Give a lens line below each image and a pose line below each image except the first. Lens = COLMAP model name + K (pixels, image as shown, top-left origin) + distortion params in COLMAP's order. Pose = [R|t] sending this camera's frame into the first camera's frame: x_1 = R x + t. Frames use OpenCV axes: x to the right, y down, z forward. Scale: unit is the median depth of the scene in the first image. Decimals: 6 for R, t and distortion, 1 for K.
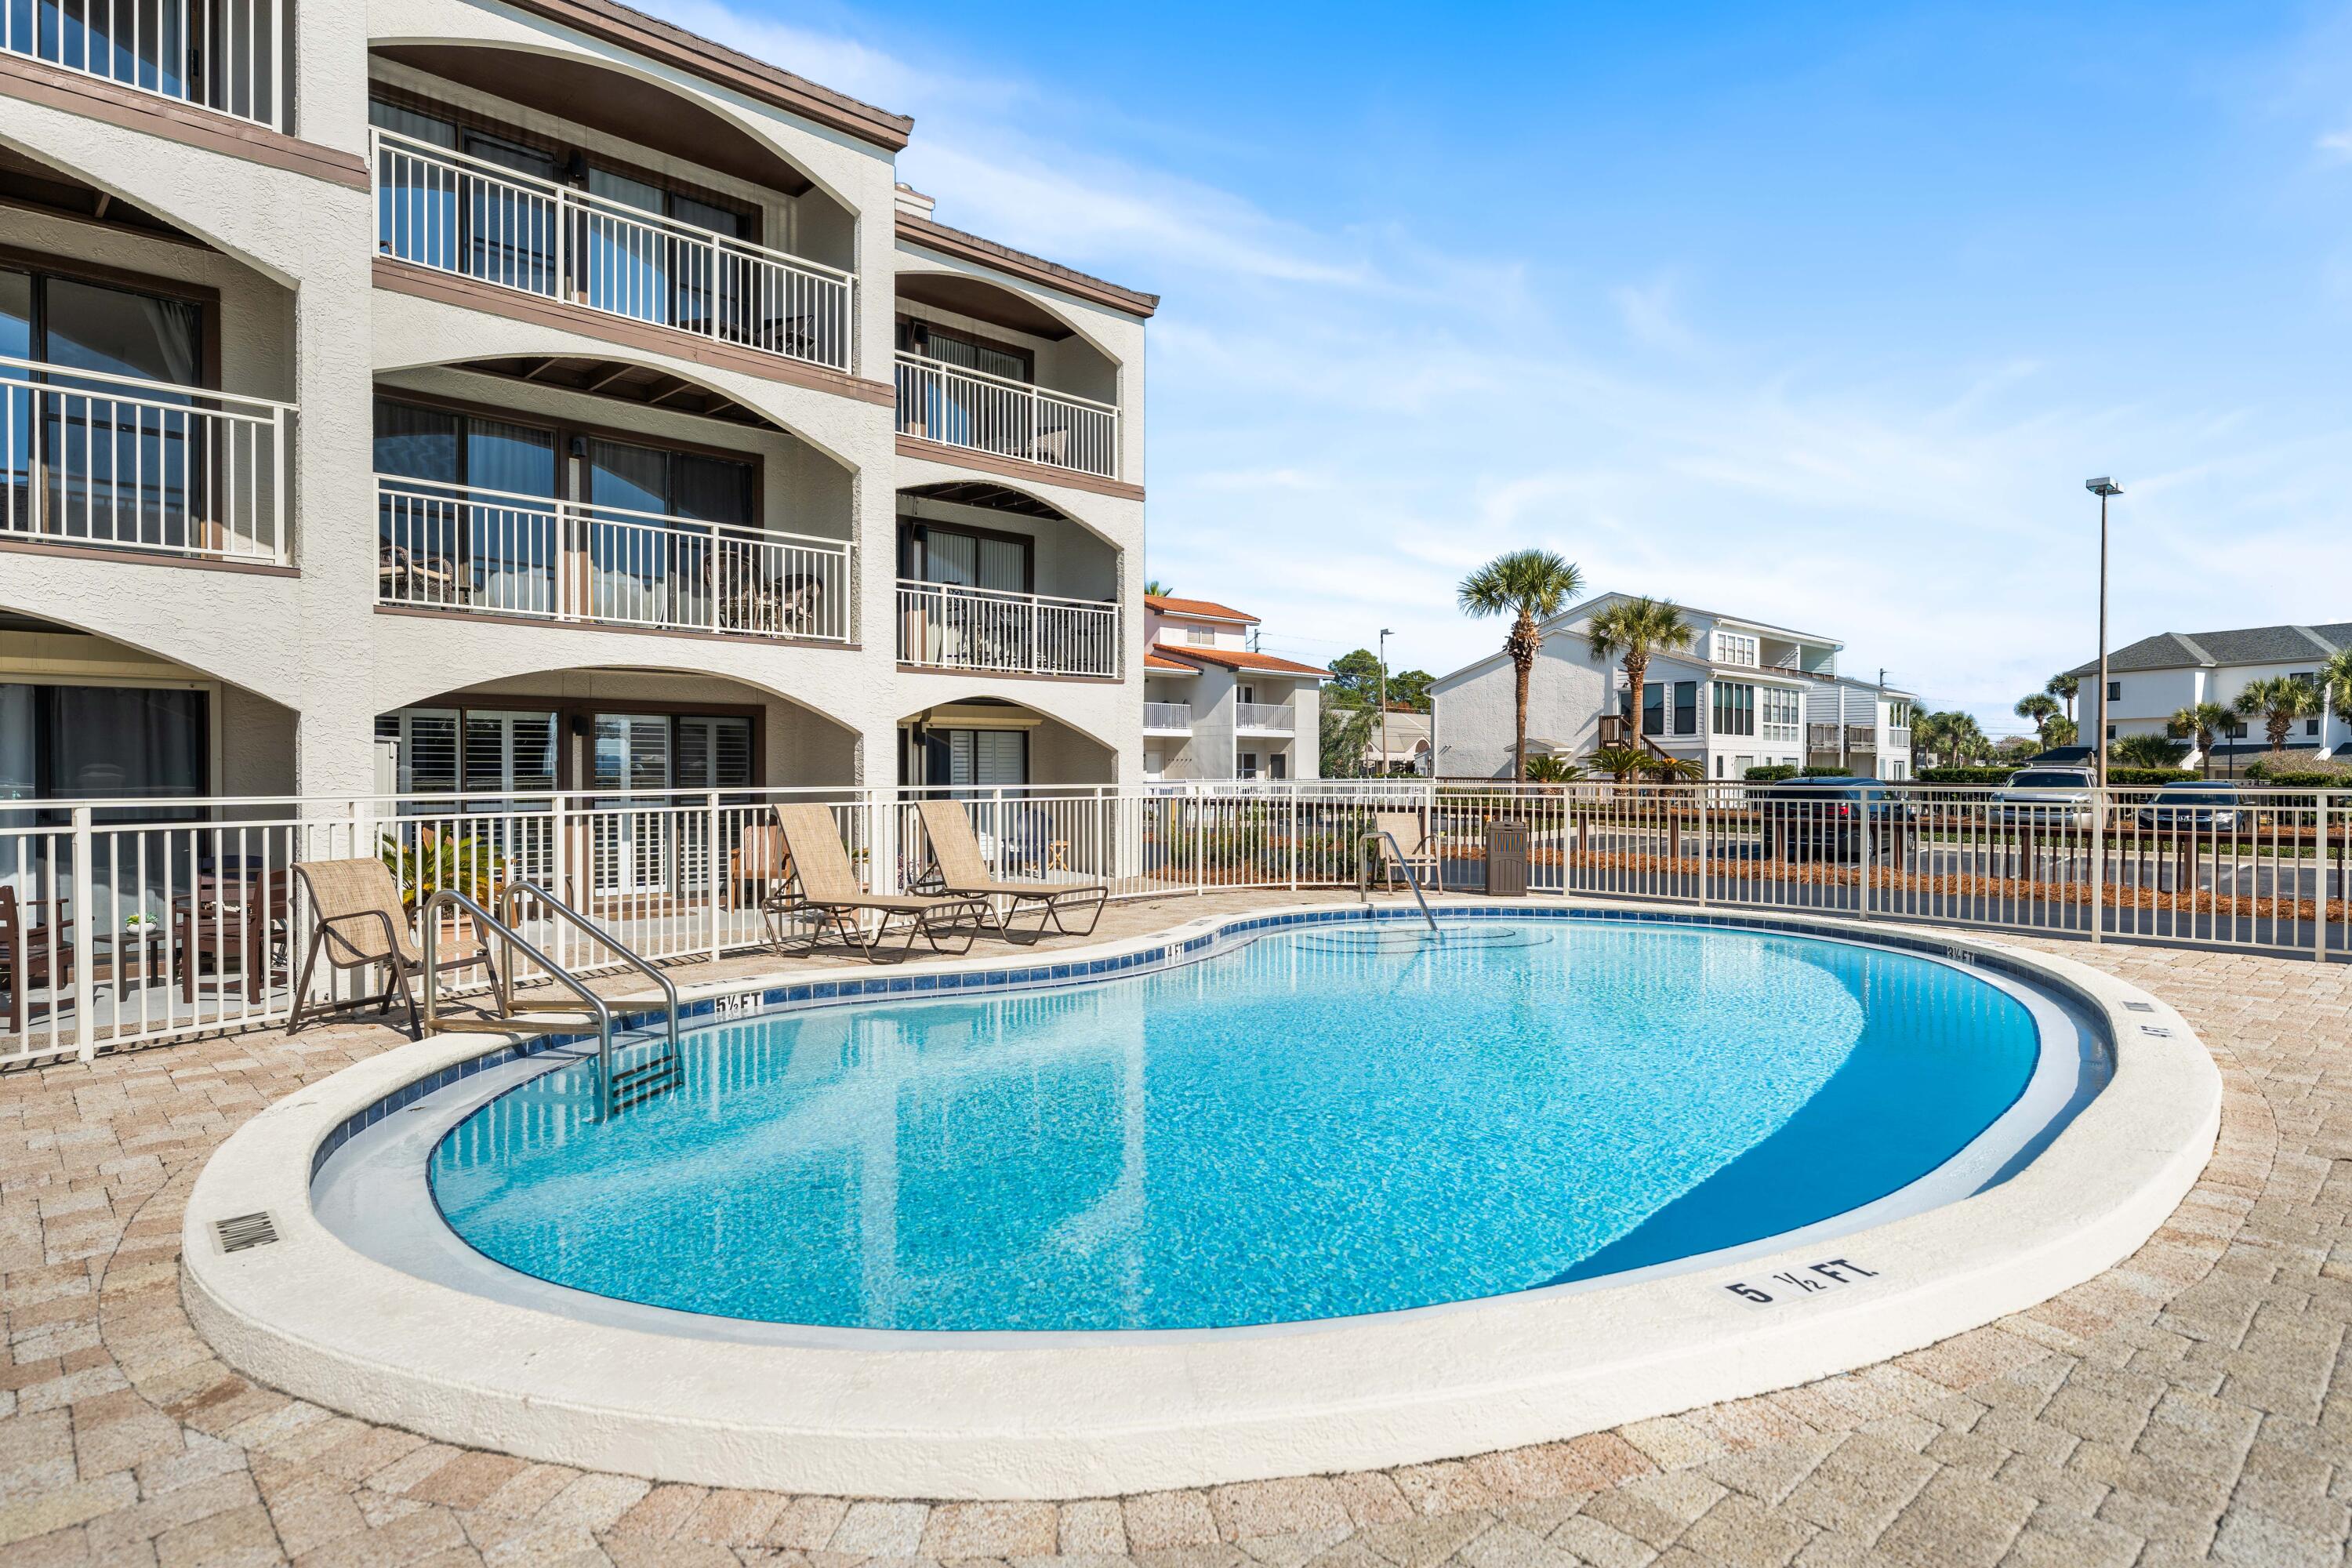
lens RADIAL K [[1276.1, 0, 1176.0], [0, 1276.1, 784.0], [0, 0, 1]] dist [0.002745, 0.000303]
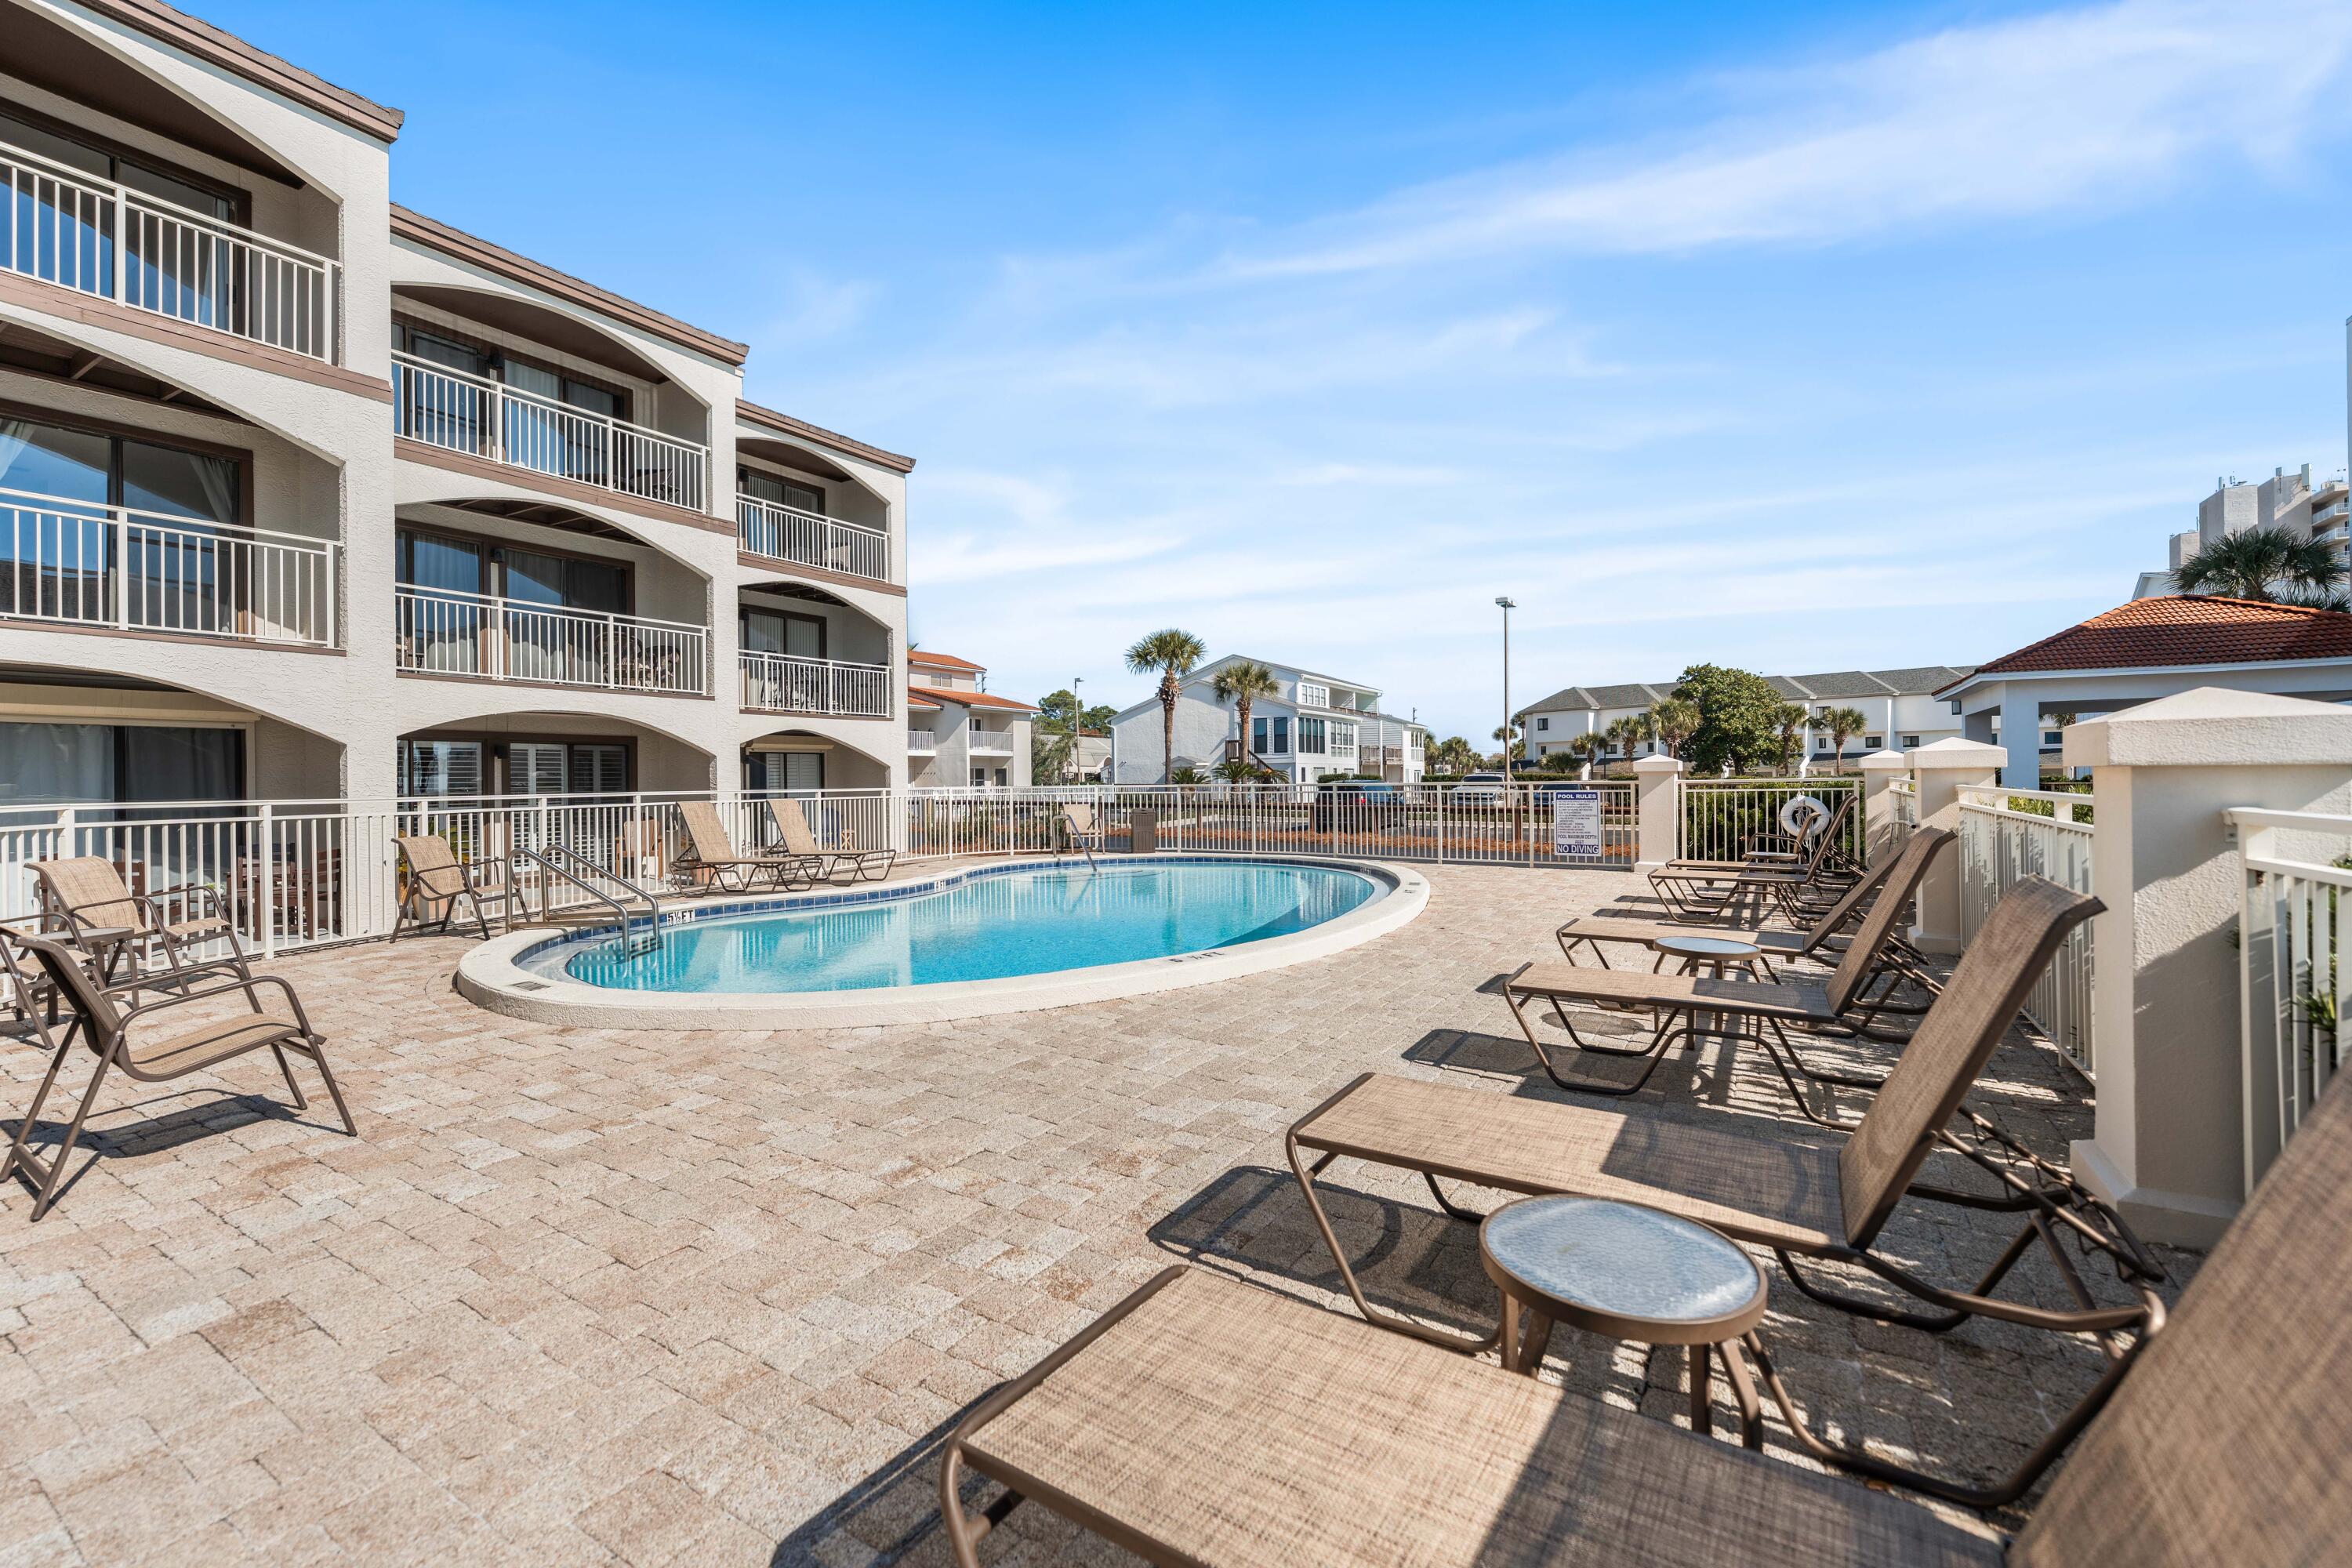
lens RADIAL K [[971.6, 0, 1176.0], [0, 971.6, 784.0], [0, 0, 1]] dist [0.000757, 0.000141]
pose [[0.966842, -0.011575, 0.255114, -0.012730], [0.013405, 0.999895, -0.005437, 0.004188], [-0.255025, 0.008676, 0.966896, -0.161463]]
